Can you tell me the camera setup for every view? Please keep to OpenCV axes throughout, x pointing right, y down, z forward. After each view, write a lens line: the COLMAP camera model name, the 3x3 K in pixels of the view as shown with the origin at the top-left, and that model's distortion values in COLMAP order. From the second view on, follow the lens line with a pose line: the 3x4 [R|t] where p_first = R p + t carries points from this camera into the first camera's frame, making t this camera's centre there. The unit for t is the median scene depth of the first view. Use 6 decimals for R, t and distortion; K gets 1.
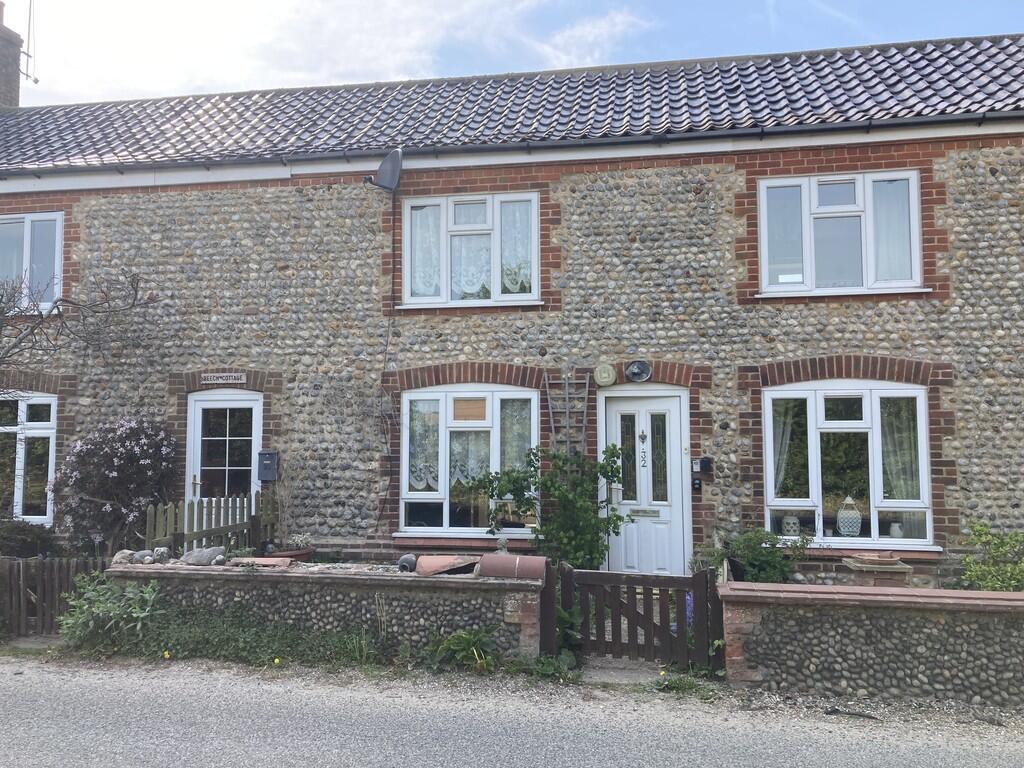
lens RADIAL K [[835.4, 0, 512.2], [0, 835.4, 383.2], [0, 0, 1]] dist [0.039692, -0.042713]
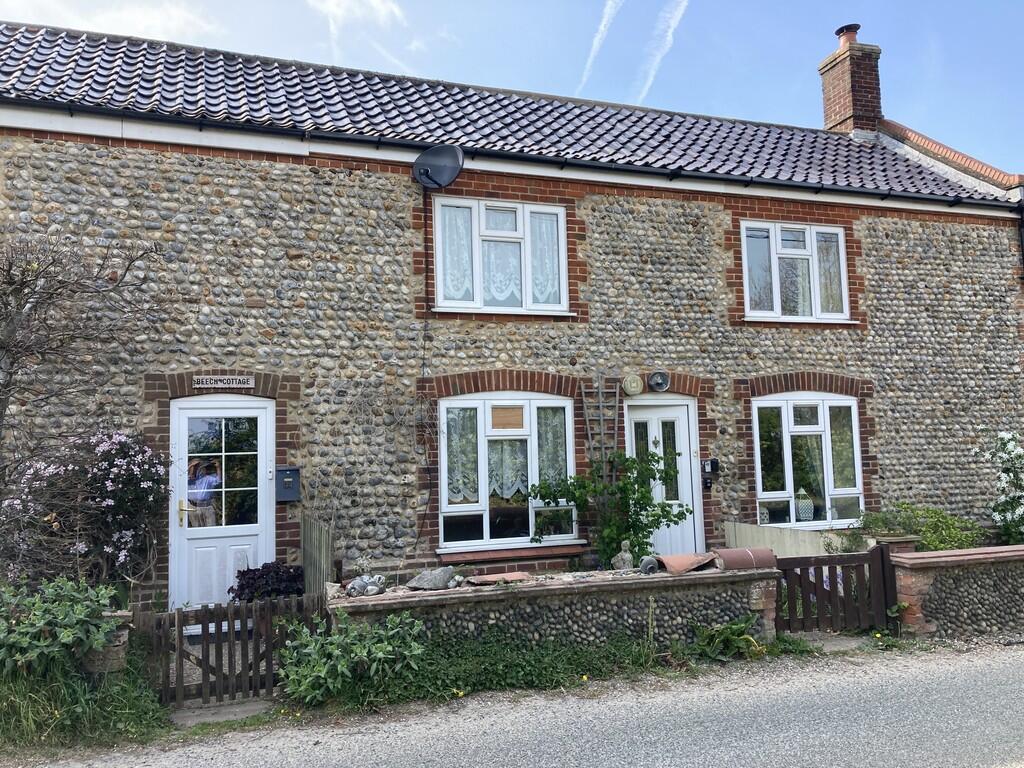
lens RADIAL K [[835.4, 0, 506.8], [0, 835.4, 382.1], [0, 0, 1]] dist [0.039692, -0.042713]
pose [[0.868228, 0.019429, 0.495784, -0.550035], [-0.005992, 0.999571, -0.028678, 0.018041], [-0.496129, 0.021928, 0.867972, 0.146844]]
